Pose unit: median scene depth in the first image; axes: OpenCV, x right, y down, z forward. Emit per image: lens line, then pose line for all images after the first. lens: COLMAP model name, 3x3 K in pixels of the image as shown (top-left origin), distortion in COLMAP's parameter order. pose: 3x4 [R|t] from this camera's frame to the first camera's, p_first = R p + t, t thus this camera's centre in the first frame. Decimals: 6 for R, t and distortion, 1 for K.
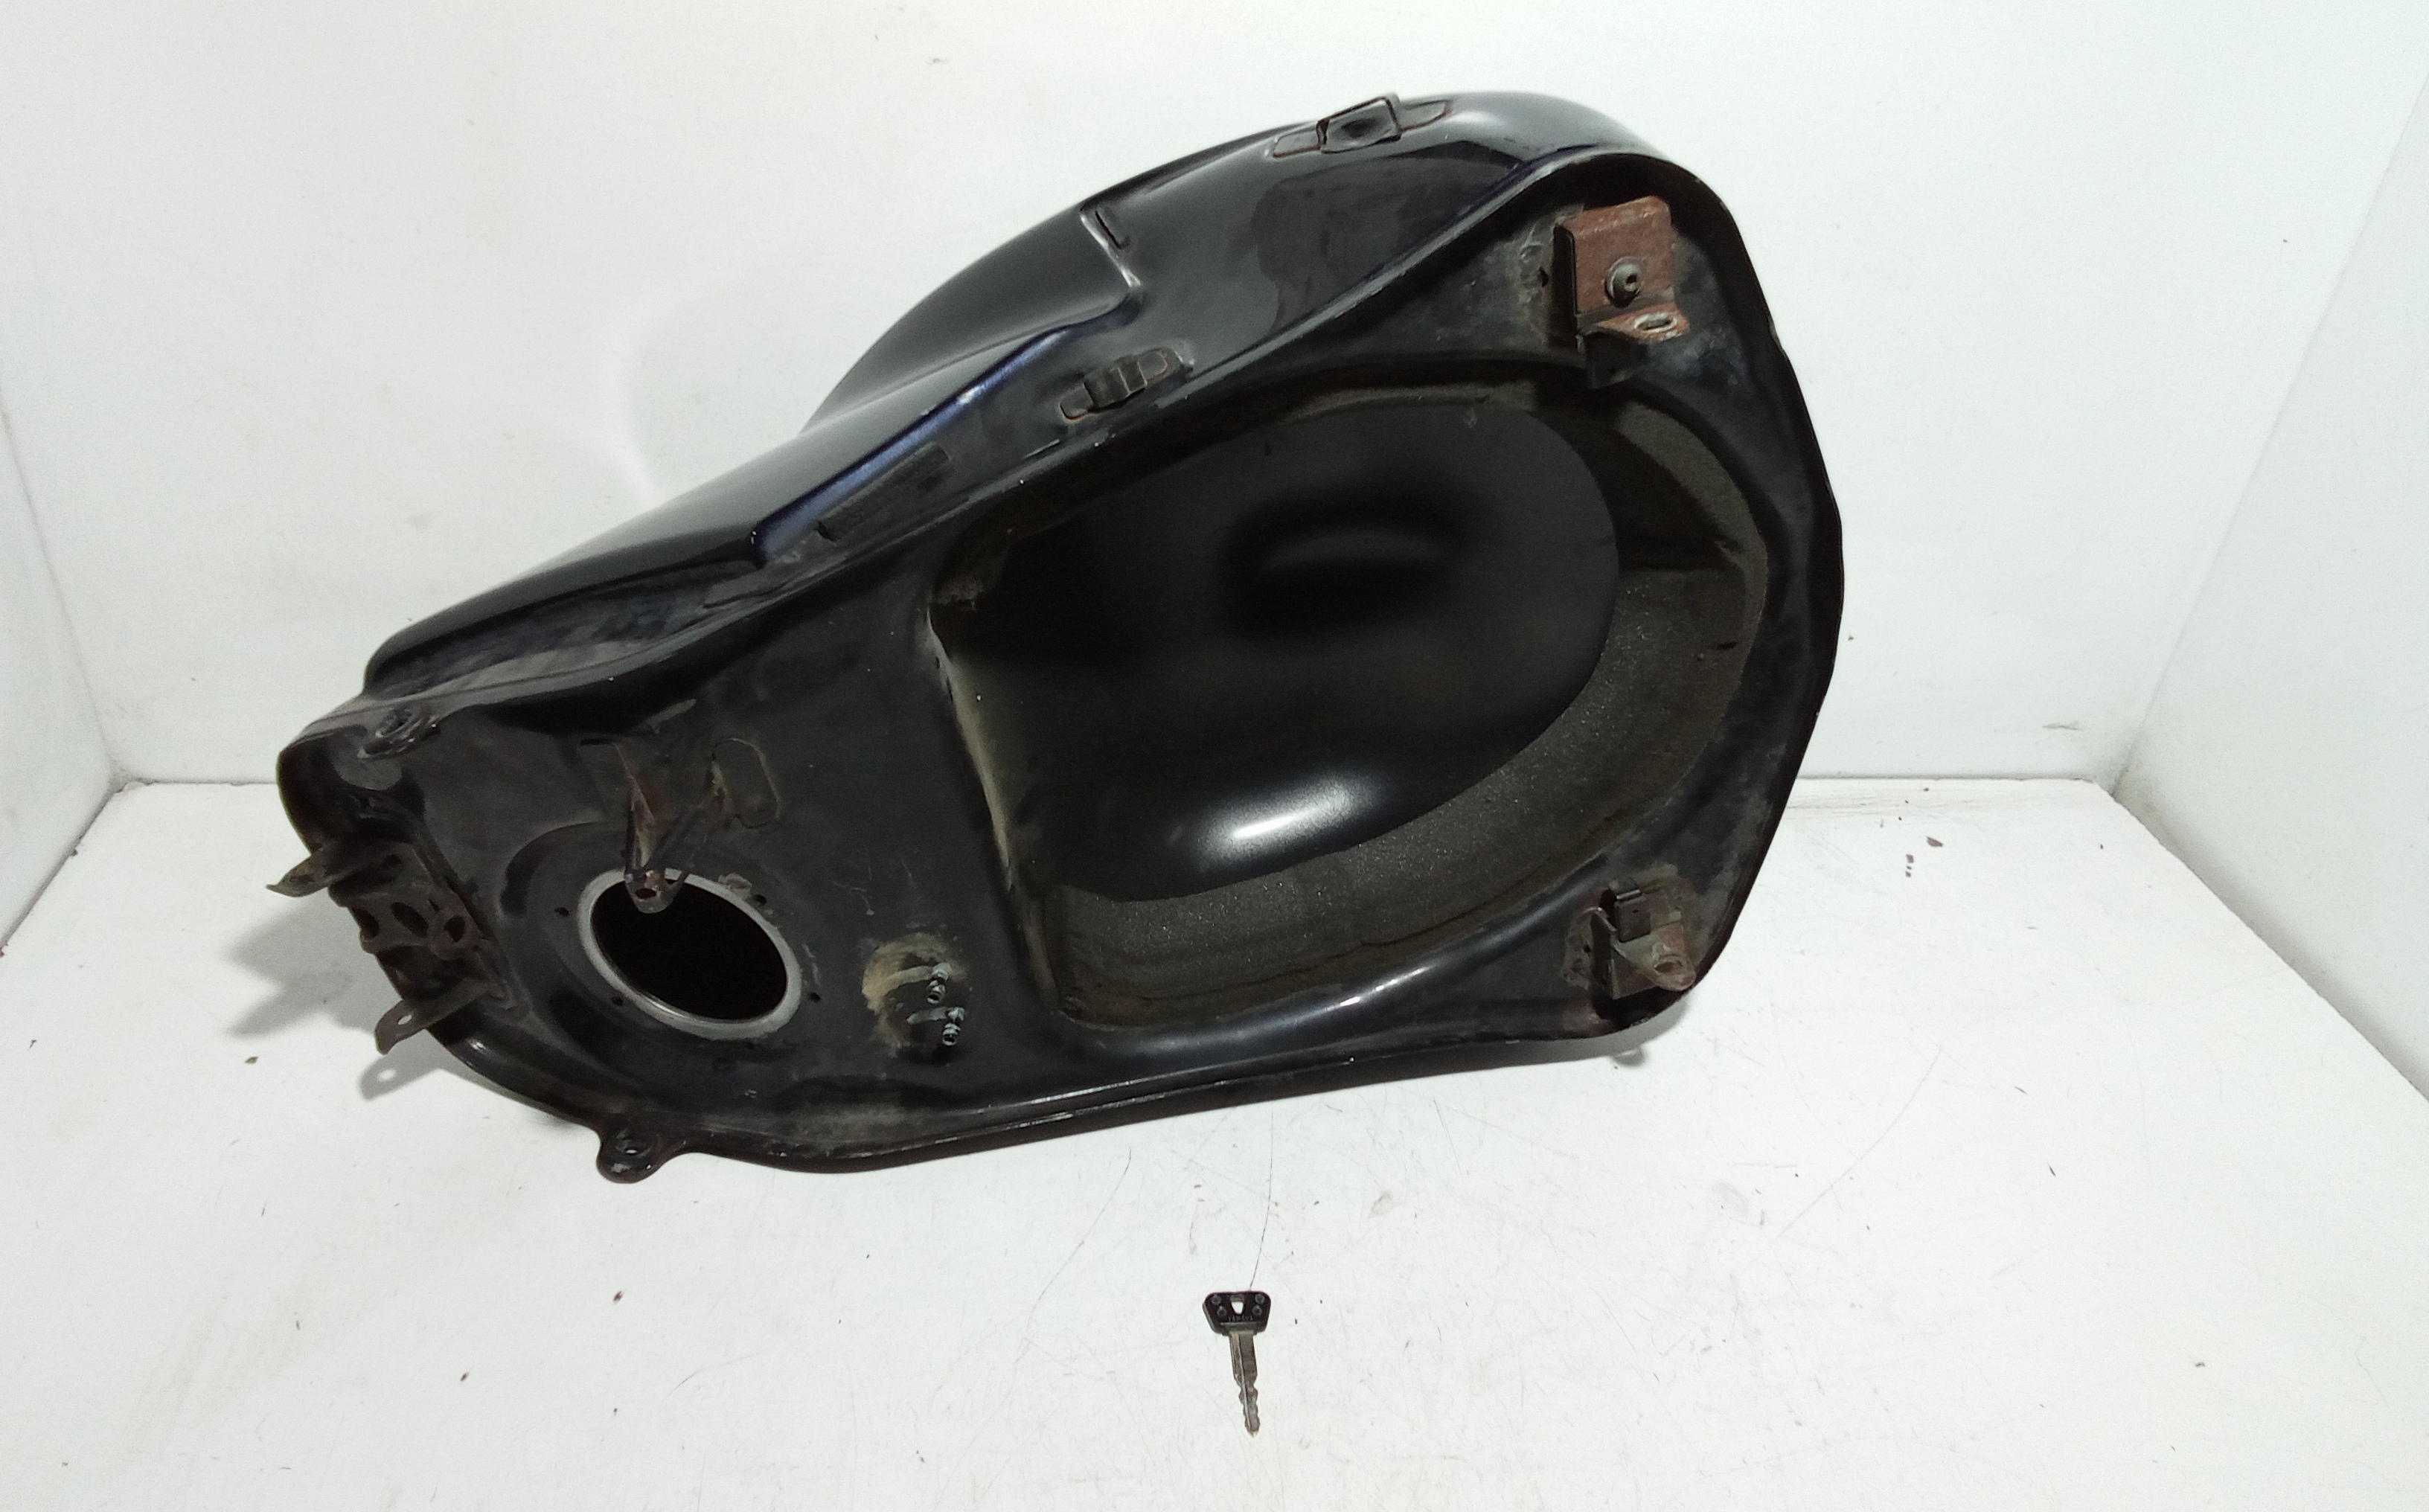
lens RADIAL K [[1709.3, 0, 1221.0], [0, 1709.3, 756.4], [0, 0, 1]] dist [0.037381, -0.049251]
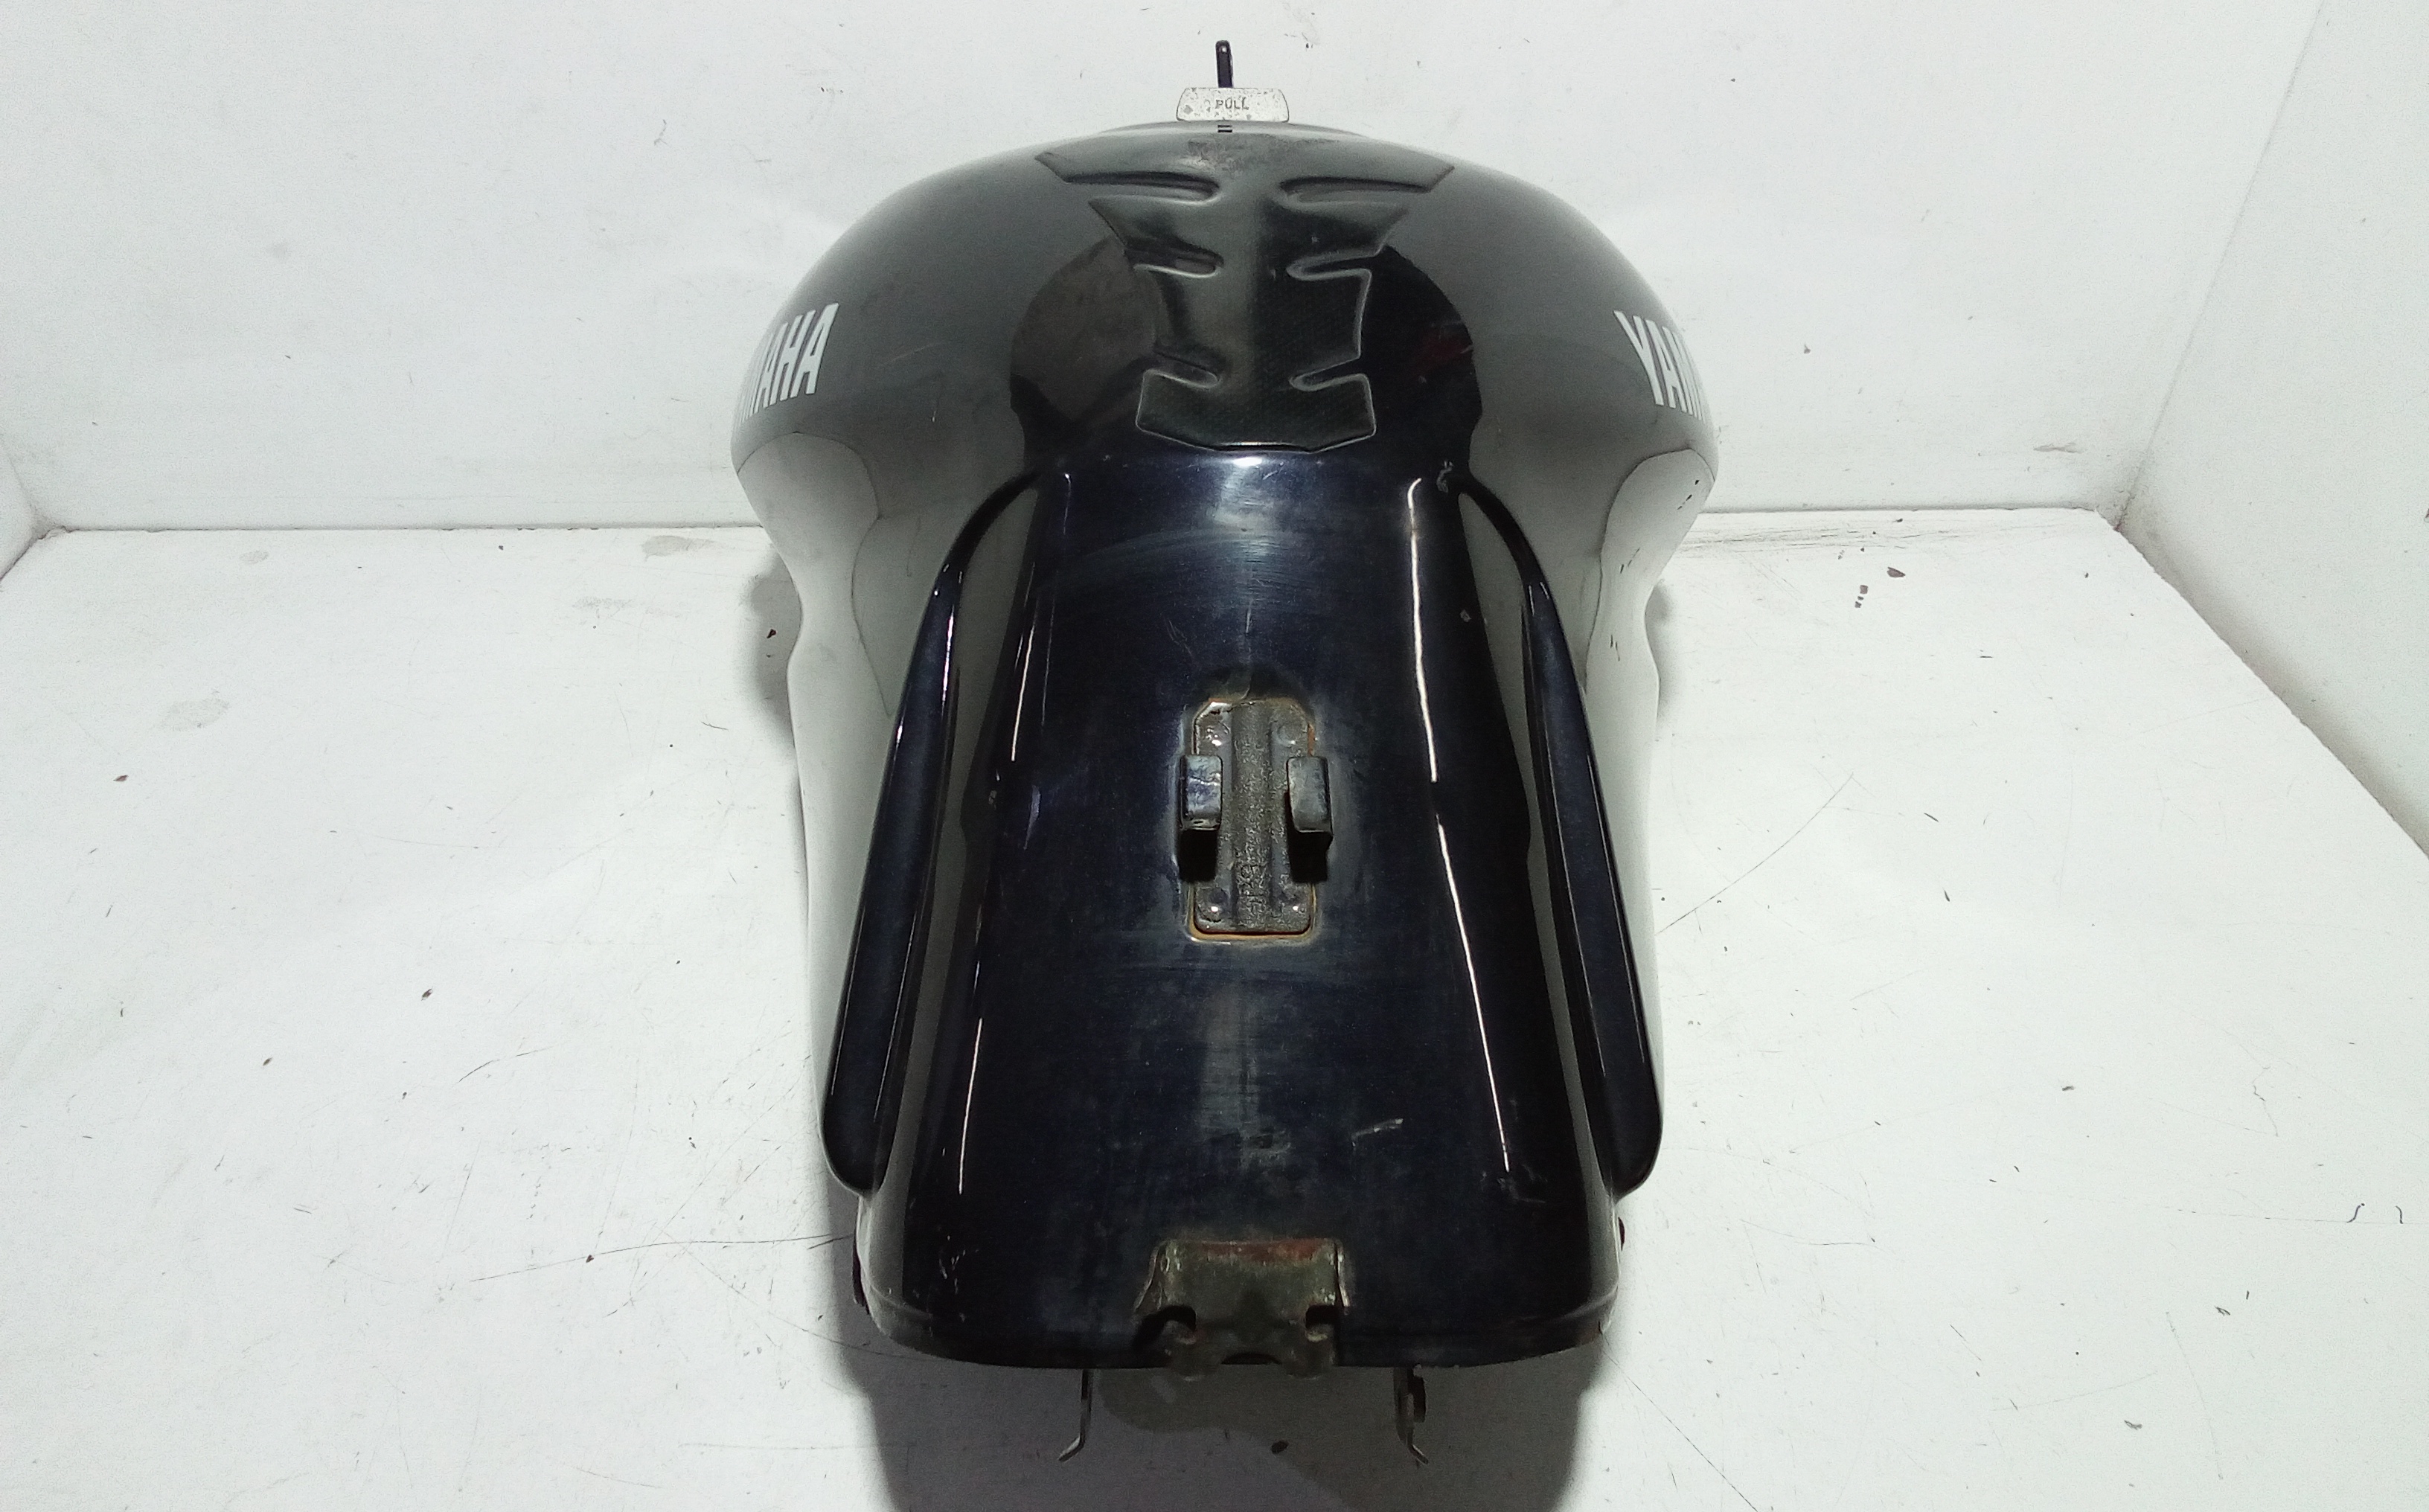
lens RADIAL K [[1709.3, 0, 1223.7], [0, 1709.3, 769.6], [0, 0, 1]] dist [0.037381, -0.049251]
pose [[0.994968, -0.003510, -0.100136, 0.192301], [0.013272, 0.995197, 0.096990, 0.079510], [0.099315, -0.097831, 0.990235, 0.048190]]
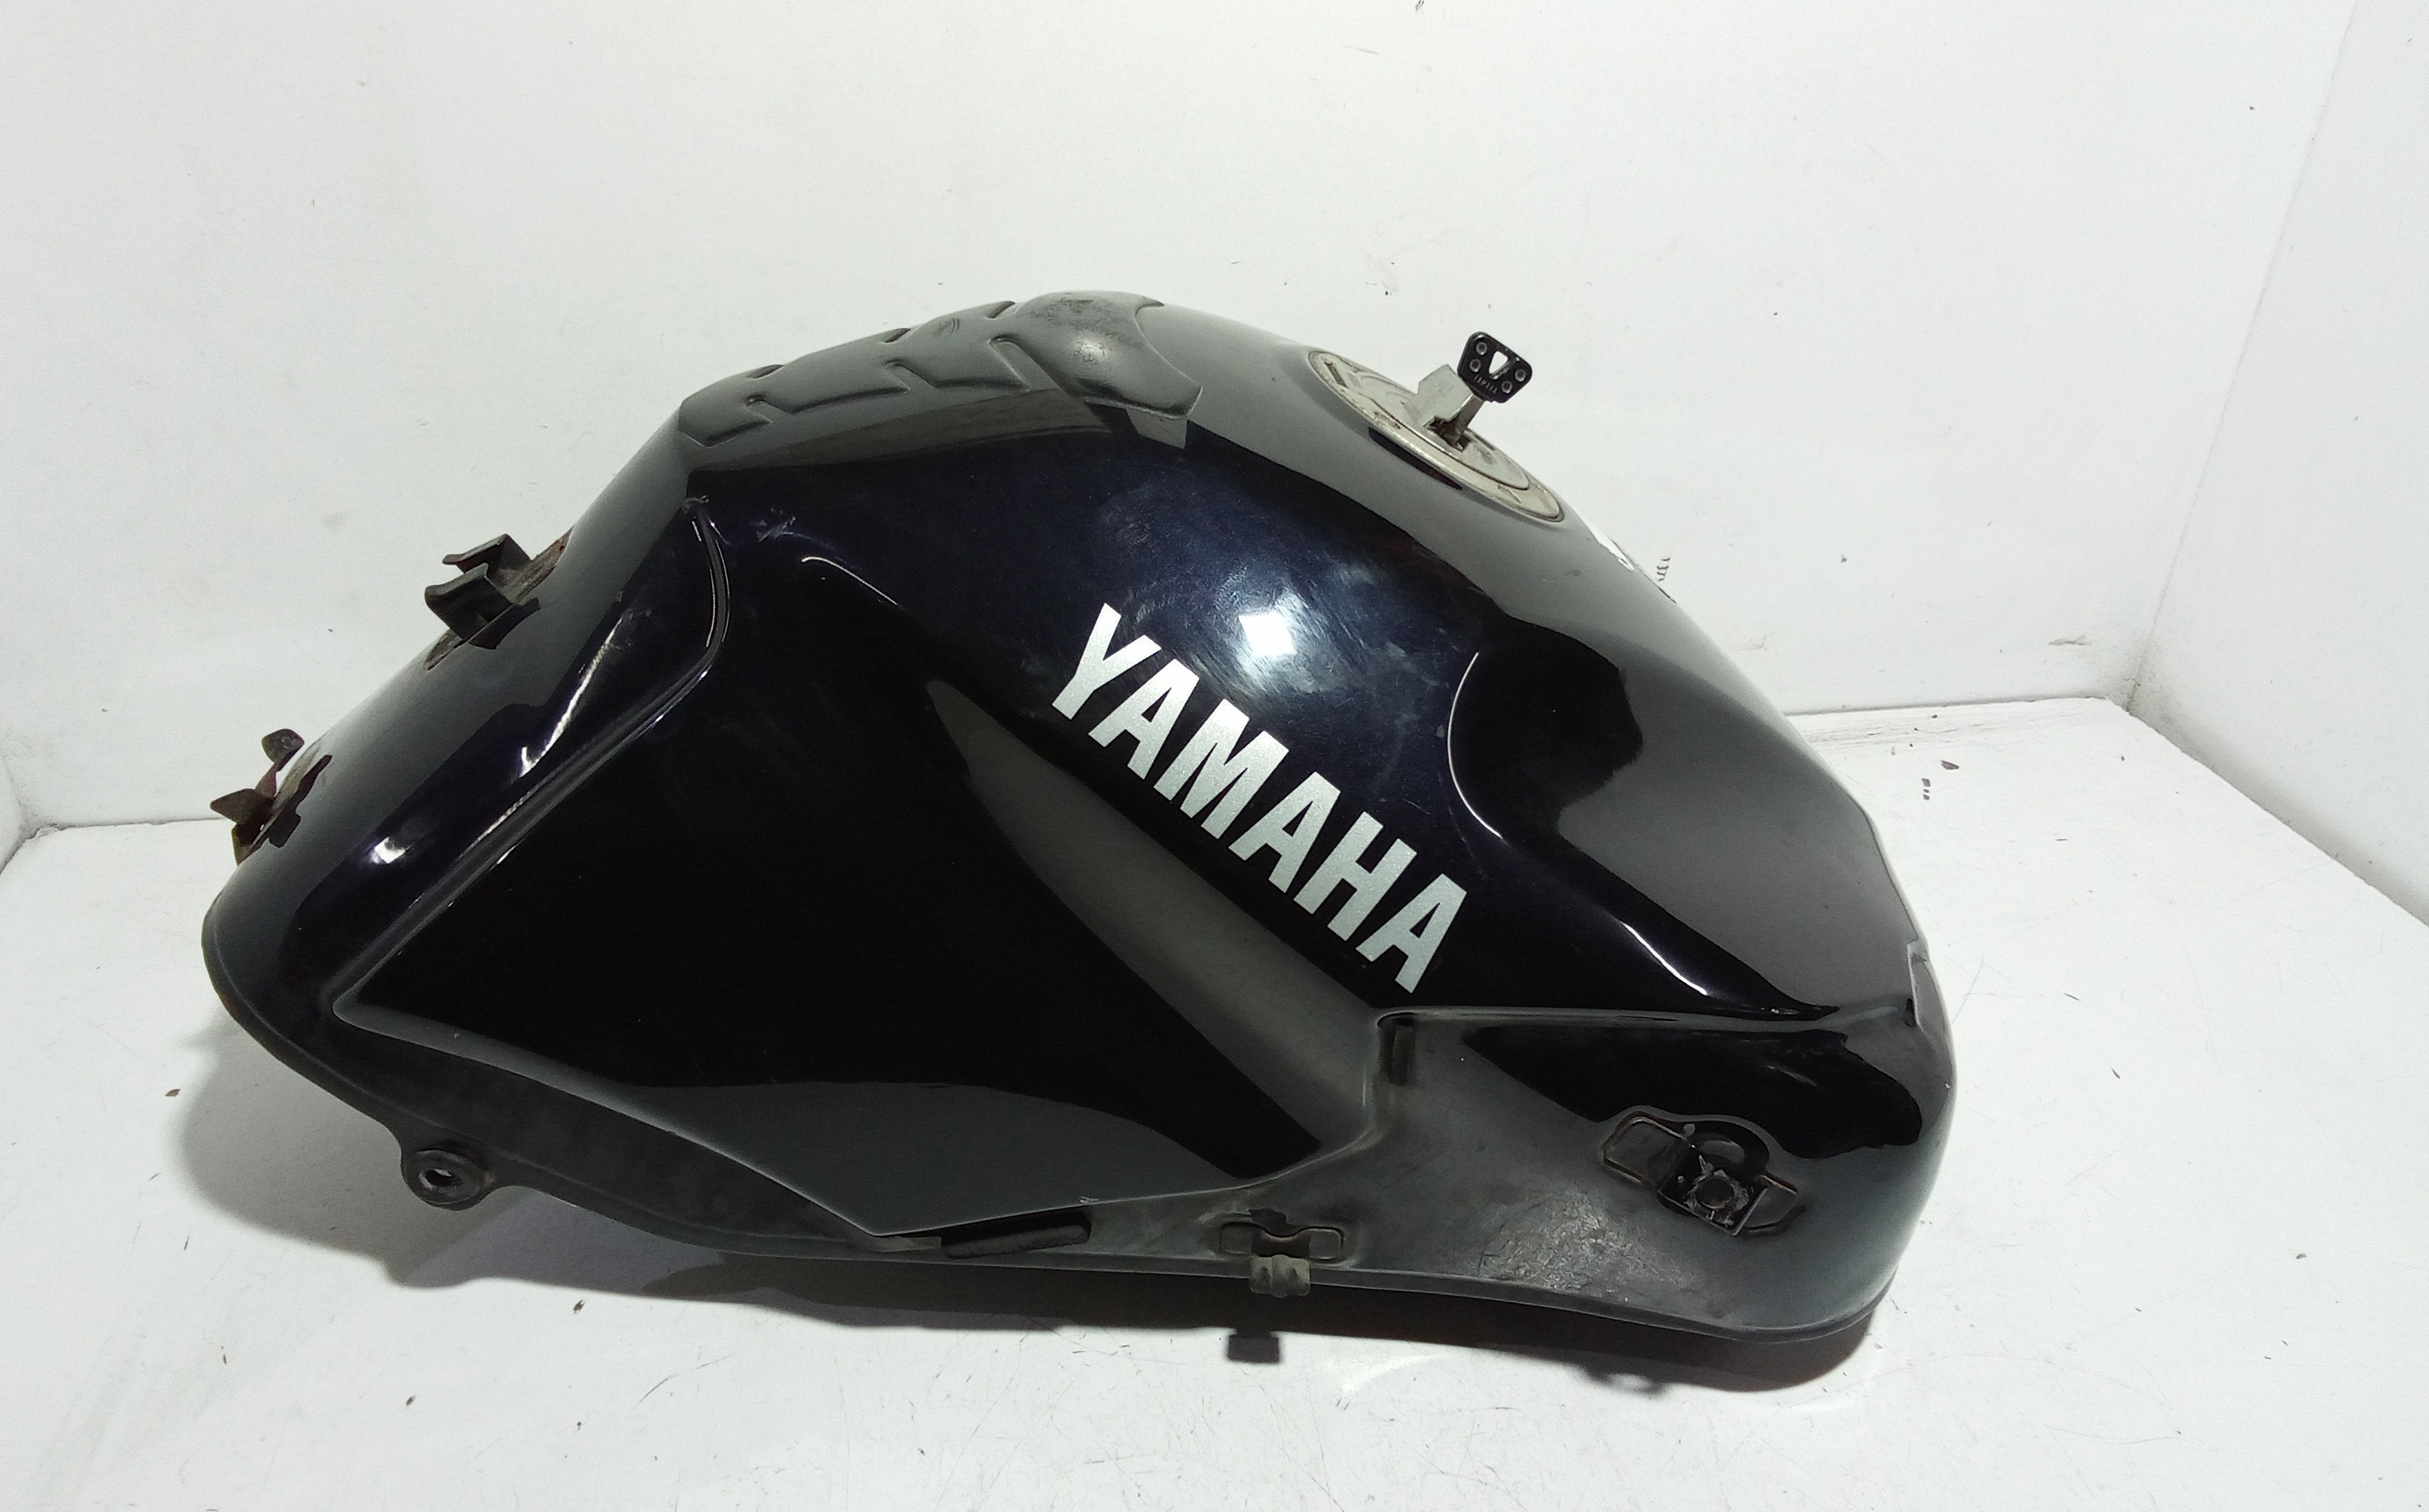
lens RADIAL K [[1709.3, 0, 1220.0], [0, 1709.3, 755.9], [0, 0, 1]] dist [0.037381, -0.049251]
pose [[0.997315, -0.072017, 0.013253, -0.002768], [0.072603, 0.996058, -0.050972, 0.083503], [-0.009530, 0.051797, 0.998612, 0.063492]]
